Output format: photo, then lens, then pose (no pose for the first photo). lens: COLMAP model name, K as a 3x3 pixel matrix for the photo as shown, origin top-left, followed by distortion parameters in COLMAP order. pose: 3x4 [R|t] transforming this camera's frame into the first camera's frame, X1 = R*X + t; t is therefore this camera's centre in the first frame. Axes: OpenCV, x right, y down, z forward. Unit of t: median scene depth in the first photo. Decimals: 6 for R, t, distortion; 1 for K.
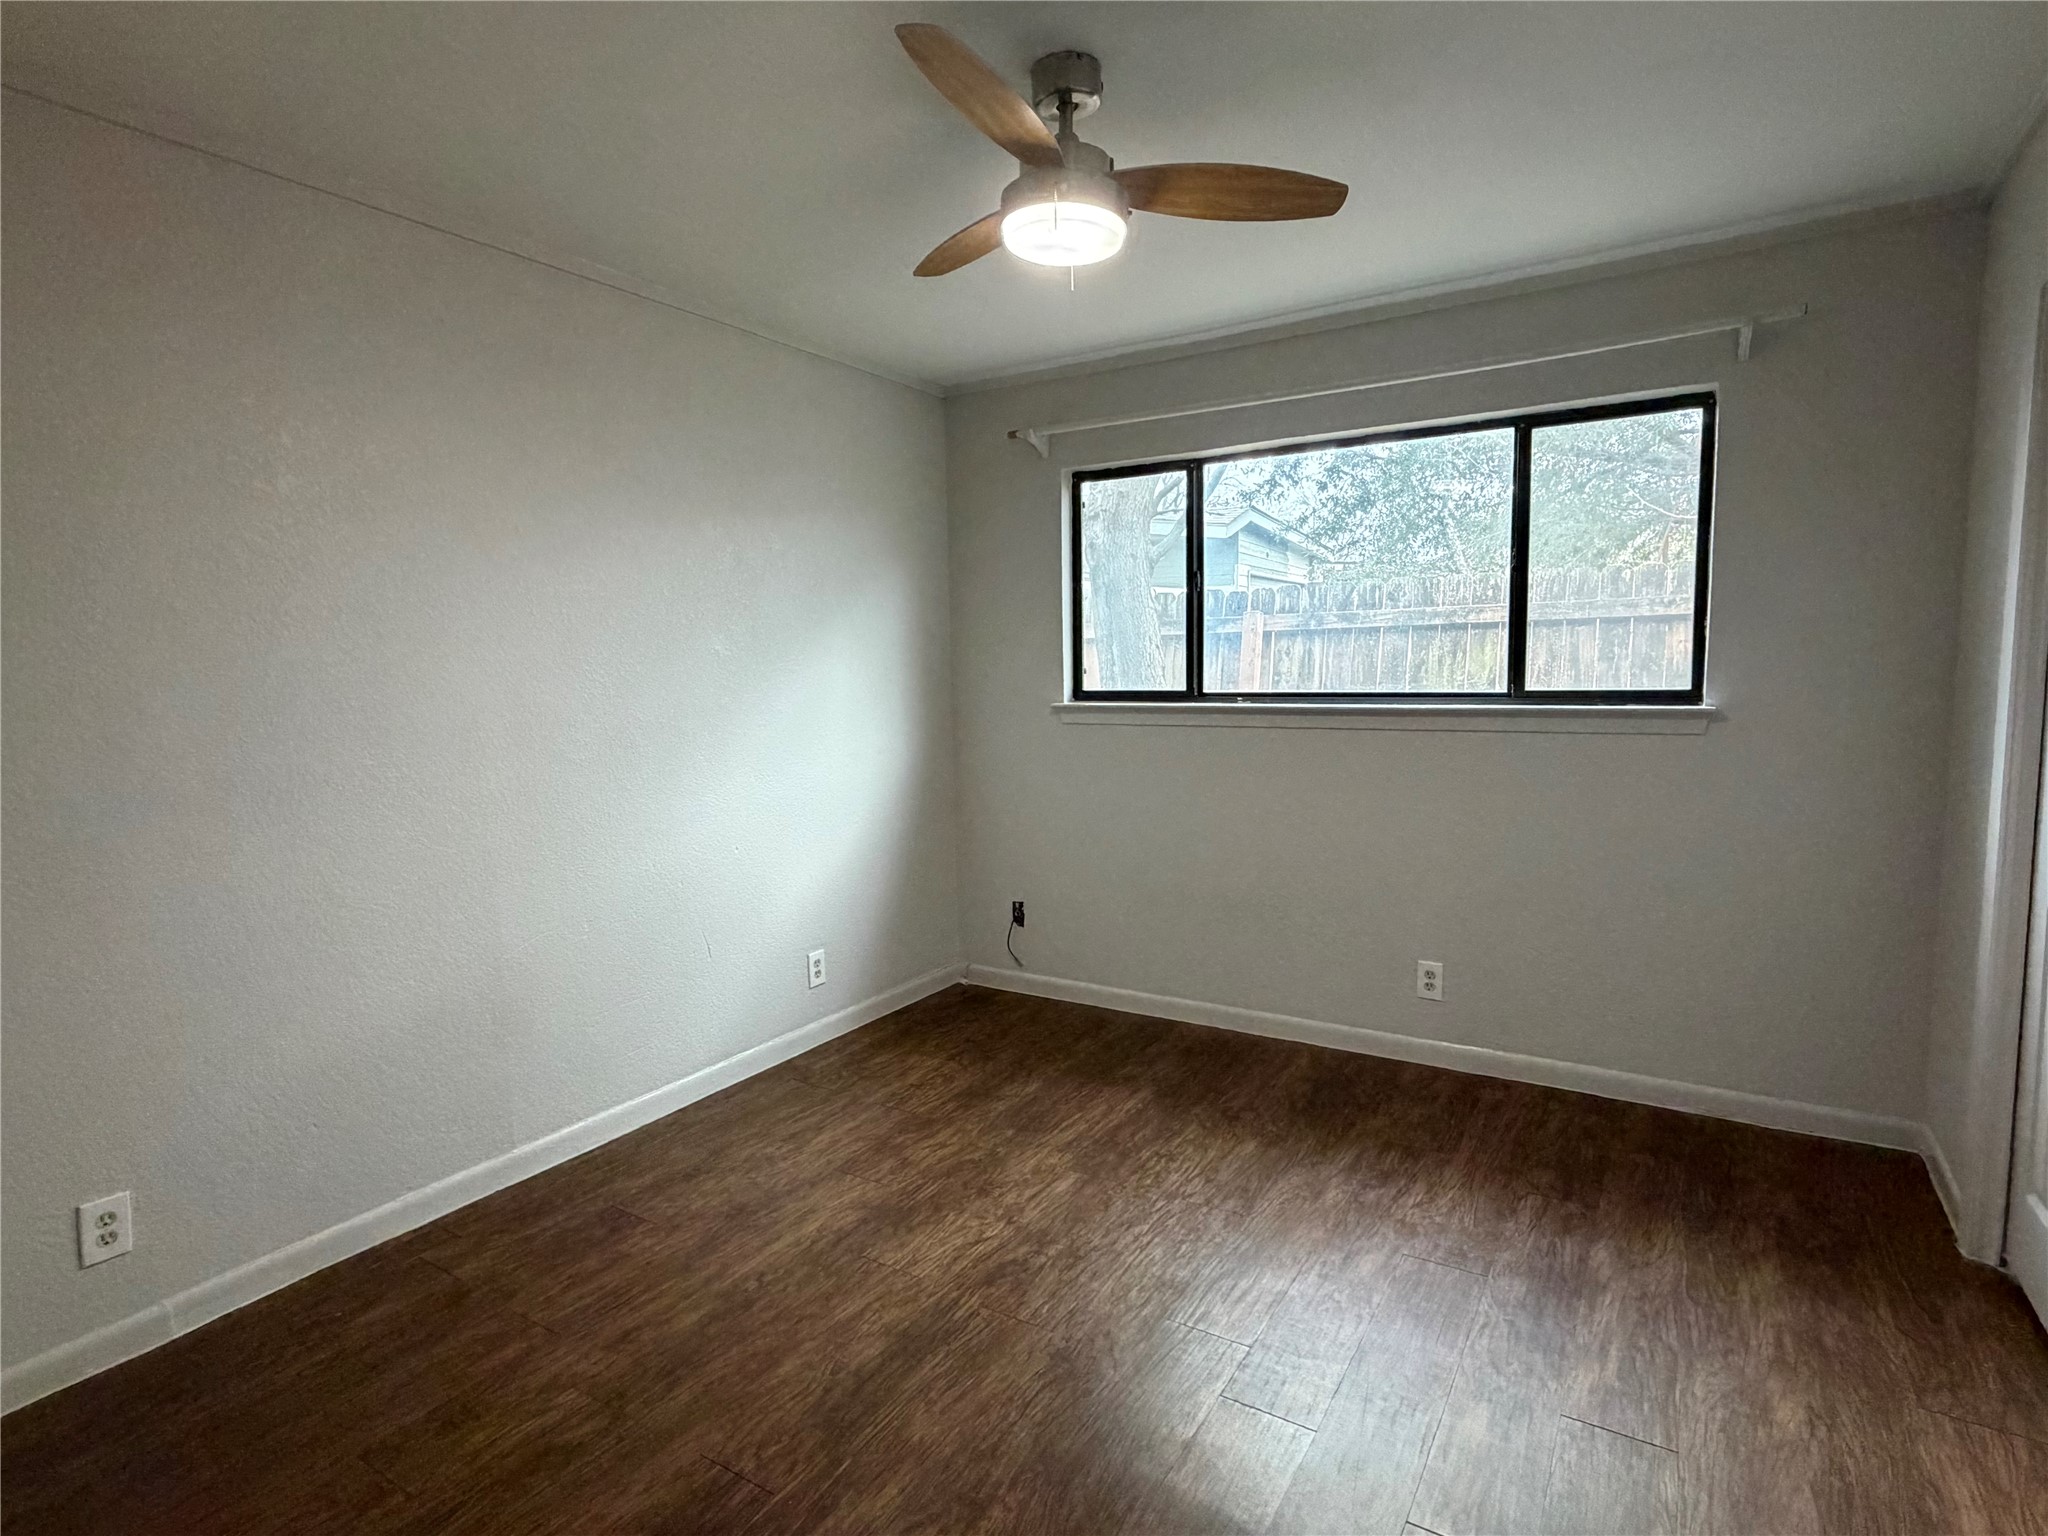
lens RADIAL K [[1104.4, 0, 1012.0], [0, 1104.4, 767.4], [0, 0, 1]] dist [-0.001015, 0.000645]
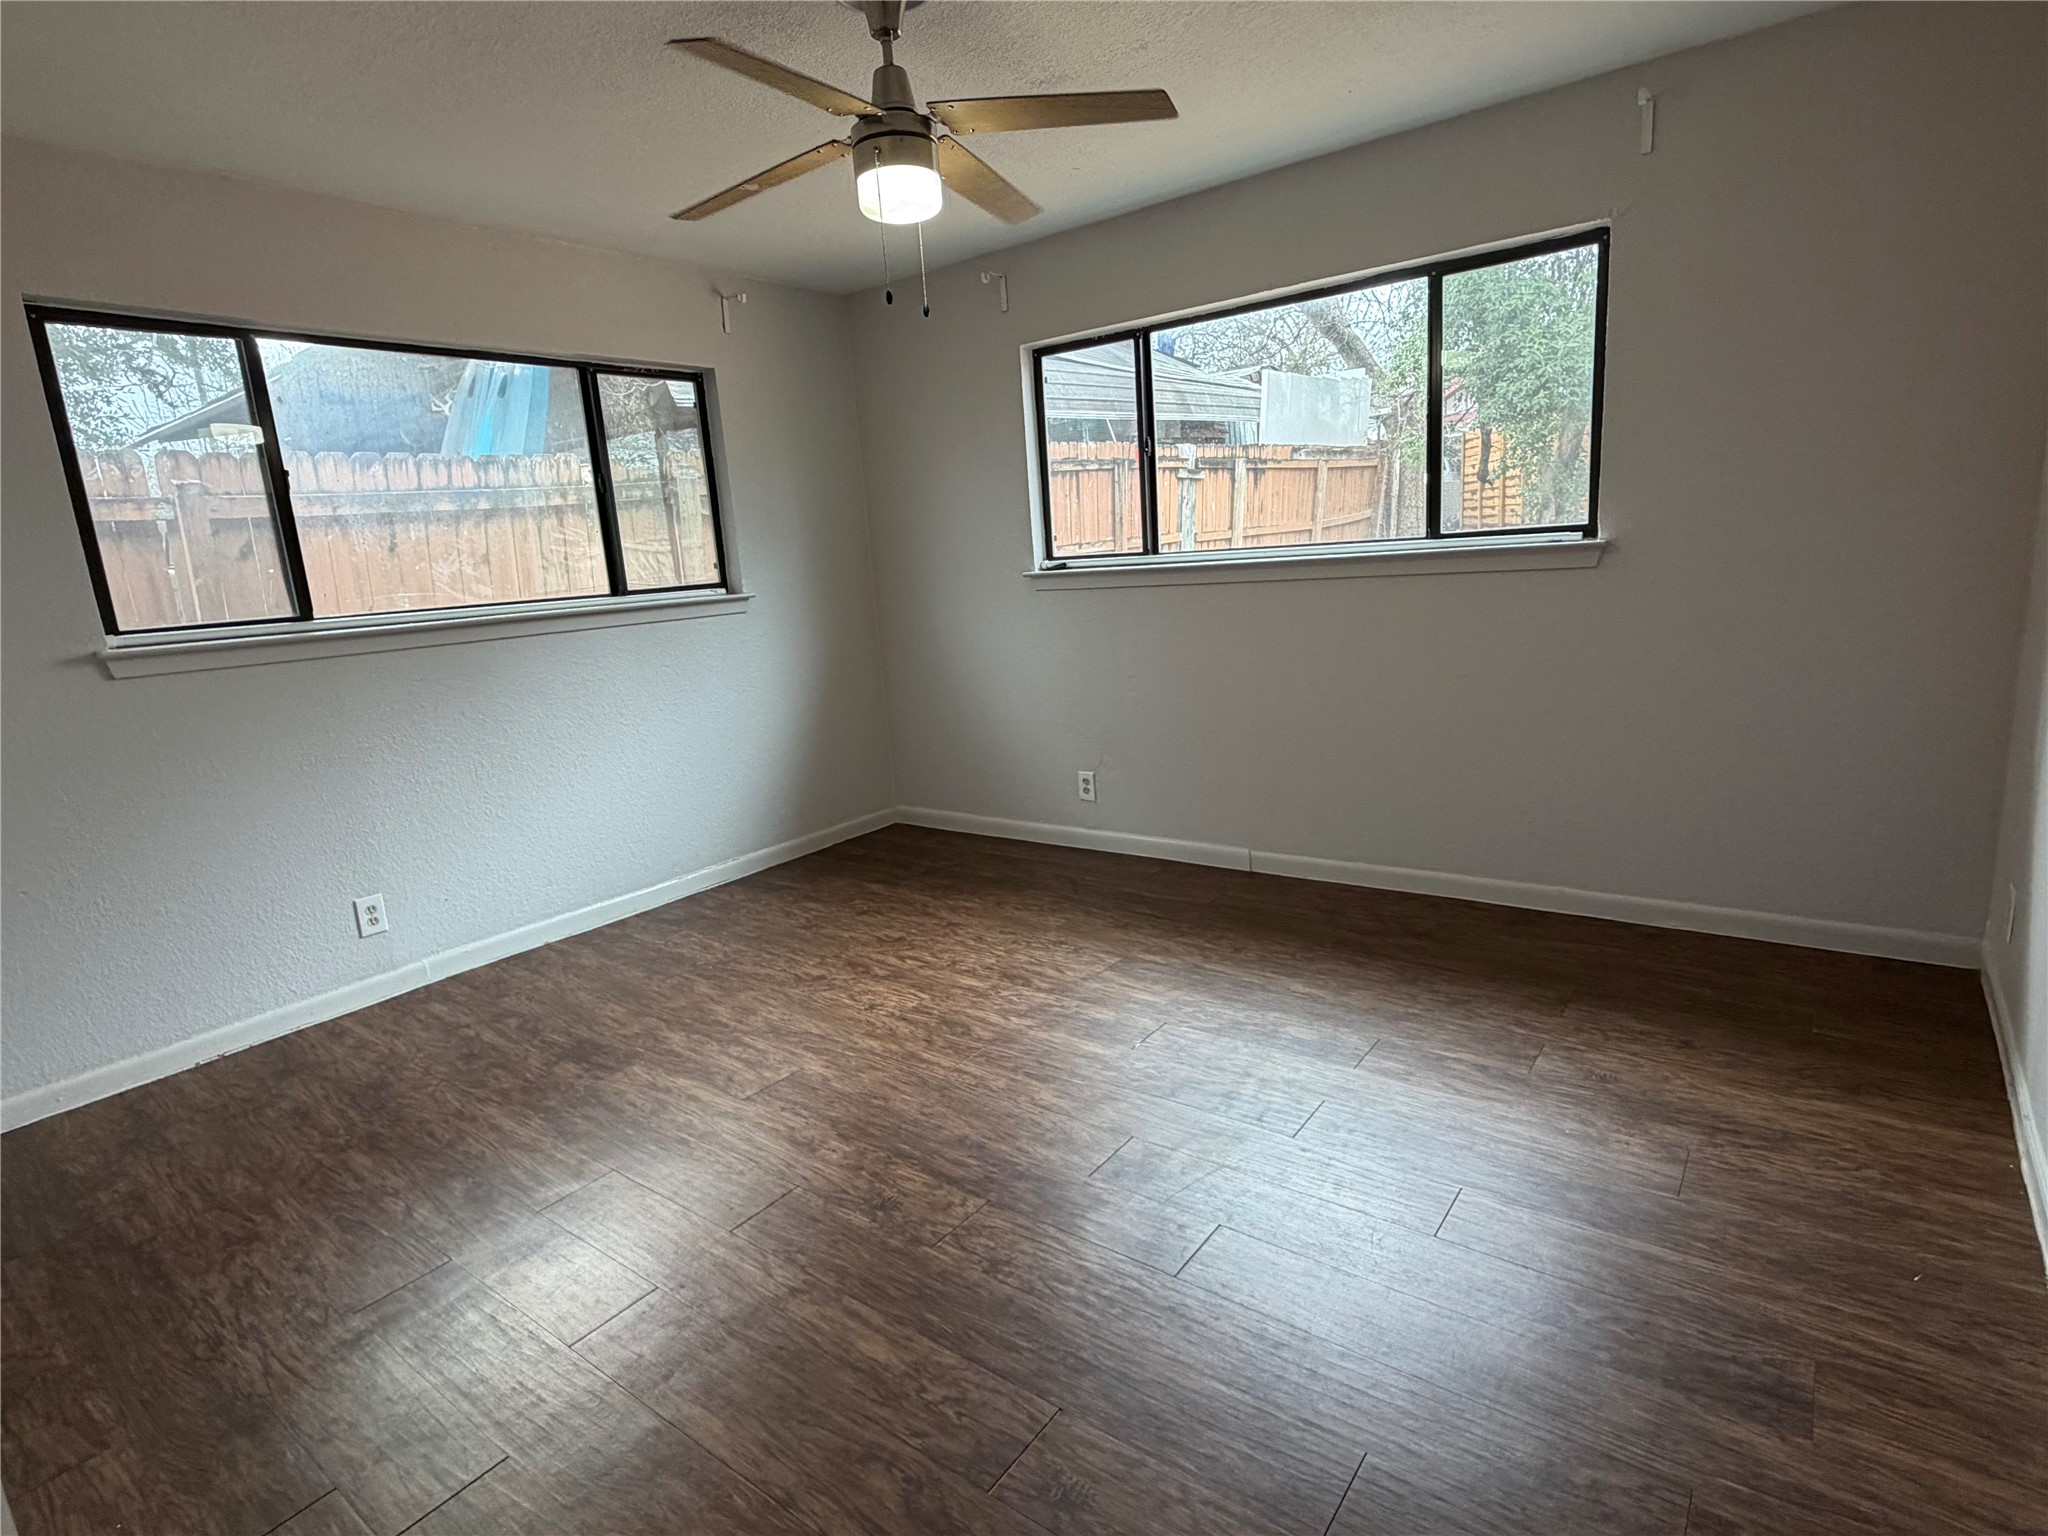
lens RADIAL K [[1083.7, 0, 1024.0], [0, 1083.7, 768.0], [0, 0, 1]] dist [0.020993, 0.000448]
pose [[0.995877, -0.044812, -0.078875, 0.141172], [0.054097, 0.991319, 0.119831, 0.005084], [0.072820, -0.123604, 0.989656, -0.093623]]
